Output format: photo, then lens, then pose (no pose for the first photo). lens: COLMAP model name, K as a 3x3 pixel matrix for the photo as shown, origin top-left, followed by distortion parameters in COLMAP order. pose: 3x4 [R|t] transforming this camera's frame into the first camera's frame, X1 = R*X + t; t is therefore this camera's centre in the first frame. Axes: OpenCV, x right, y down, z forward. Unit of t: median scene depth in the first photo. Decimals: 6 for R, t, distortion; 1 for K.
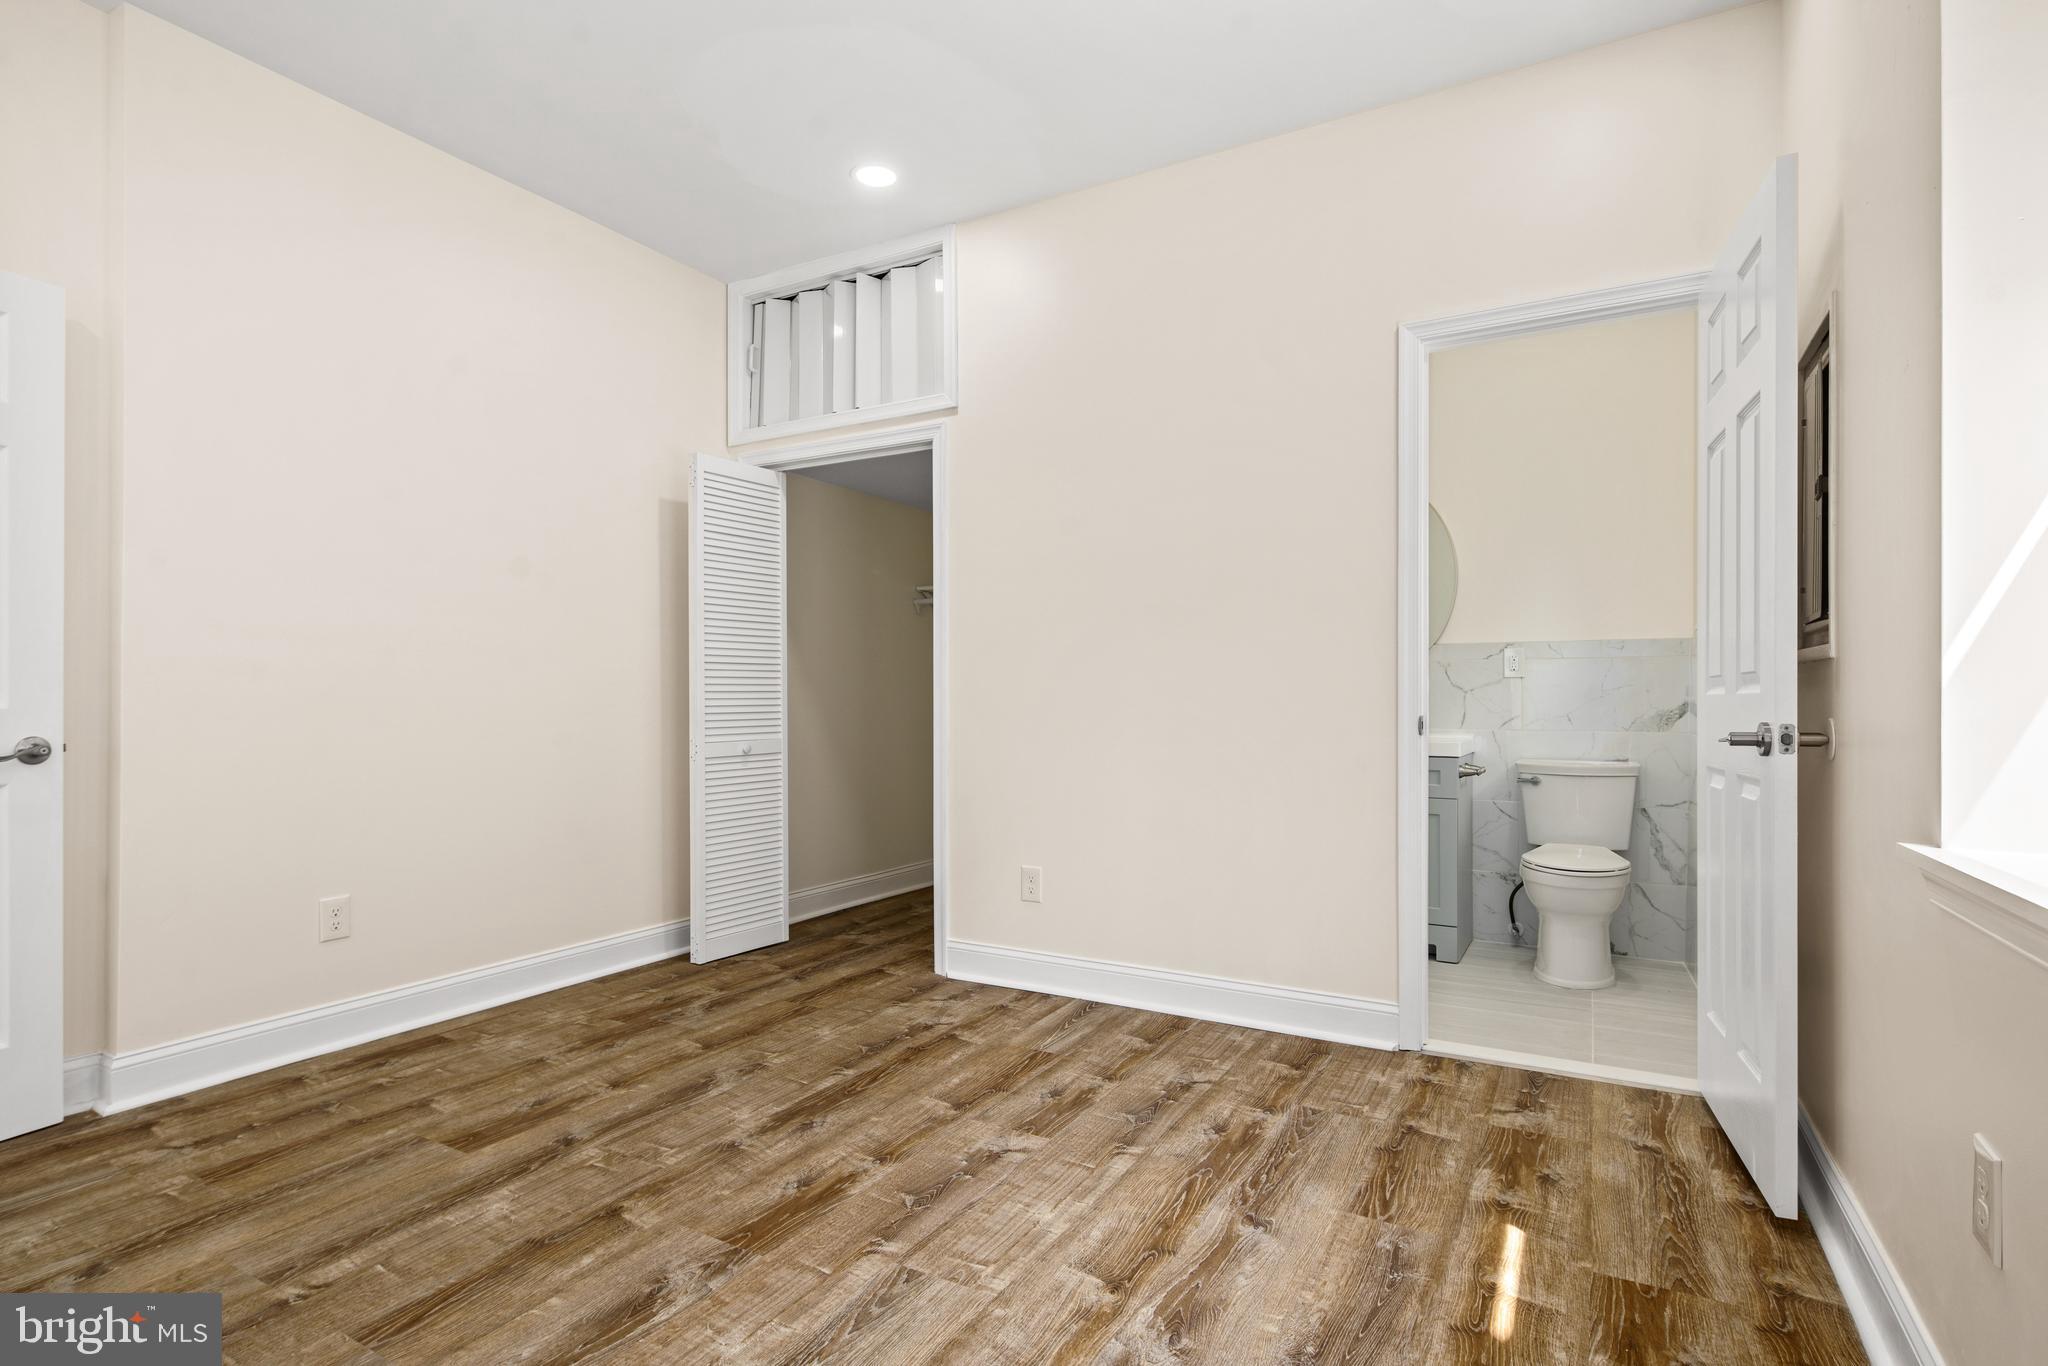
lens RADIAL K [[1003.0, 0, 1039.0], [0, 1003.0, 695.3], [0, 0, 1]] dist [0.005079, -0.003814]
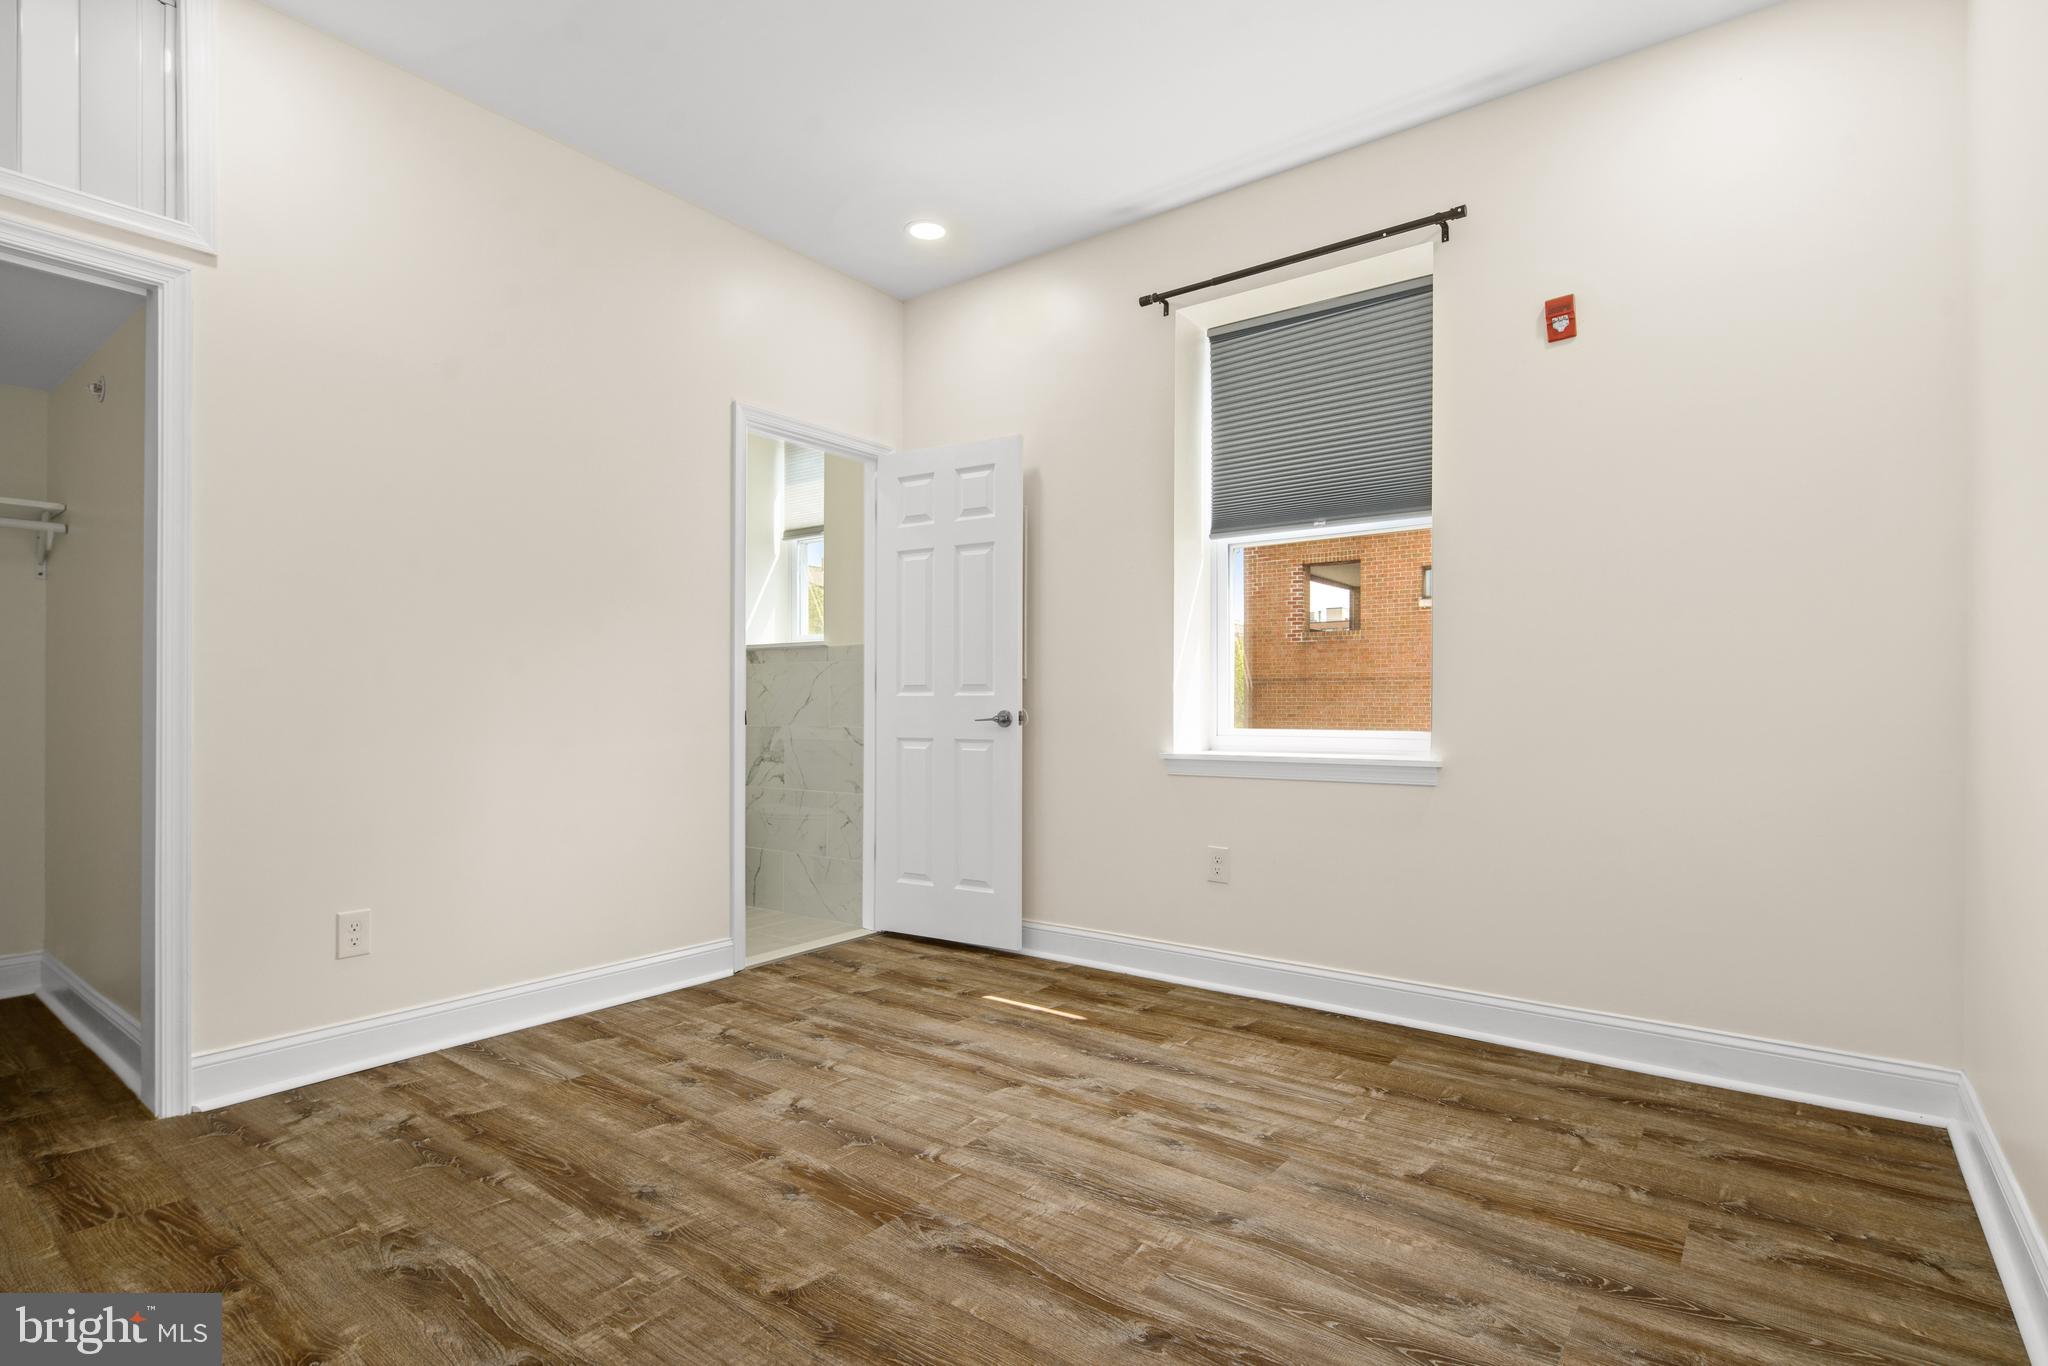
lens RADIAL K [[1003.0, 0, 1022.0], [0, 1003.0, 688.7], [0, 0, 1]] dist [0.005079, -0.003814]
pose [[0.133475, 0.014777, 0.990942, -0.986294], [-0.007670, 0.999874, -0.013877, 0.010865], [-0.991022, -0.005748, 0.133572, 0.548388]]
